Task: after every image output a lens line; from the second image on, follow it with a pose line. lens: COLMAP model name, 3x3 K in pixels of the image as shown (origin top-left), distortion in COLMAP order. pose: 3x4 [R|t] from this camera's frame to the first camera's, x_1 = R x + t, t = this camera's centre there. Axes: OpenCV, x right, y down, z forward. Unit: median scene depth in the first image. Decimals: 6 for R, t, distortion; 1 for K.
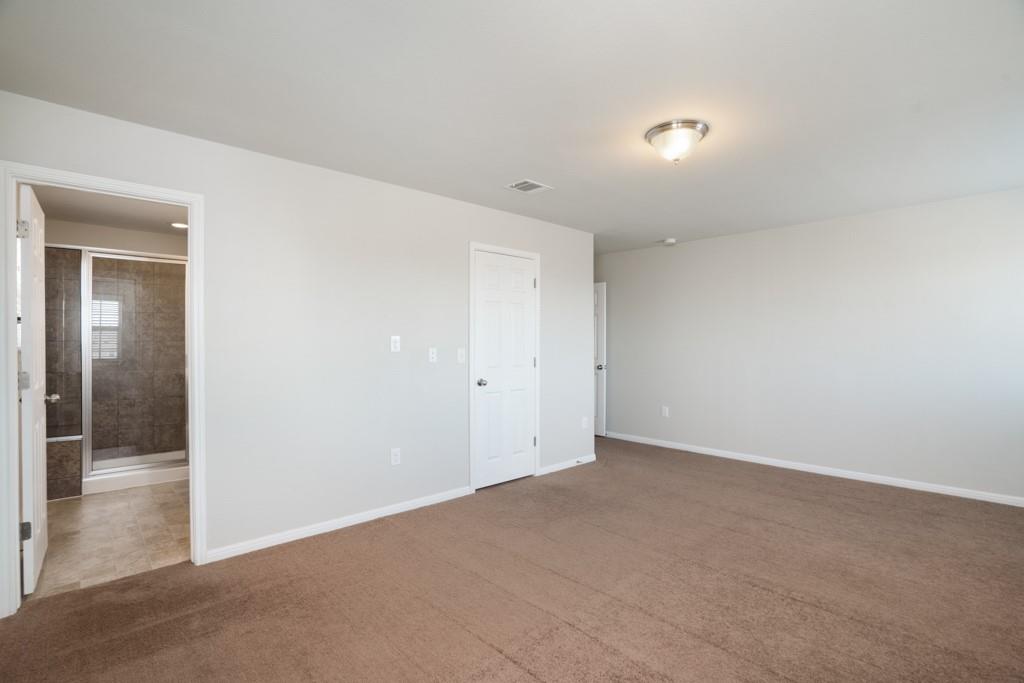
lens RADIAL K [[475.5, 0, 514.8], [0, 475.5, 336.7], [0, 0, 1]] dist [-0.035074, 0.010623]
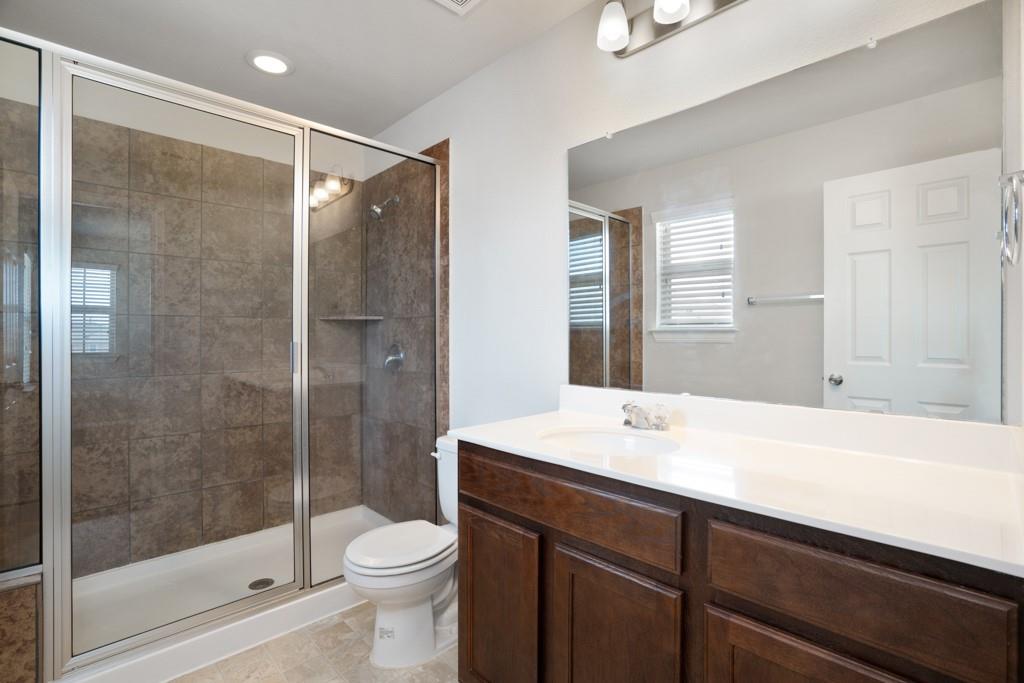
lens RADIAL K [[475.5, 0, 521.5], [0, 475.5, 333.7], [0, 0, 1]] dist [-0.035074, 0.010623]
pose [[0.999453, 0.001388, 0.033044, -0.451600], [-0.001352, 0.999998, -0.001109, 0.027819], [-0.033046, 0.001064, 0.999453, 0.495731]]
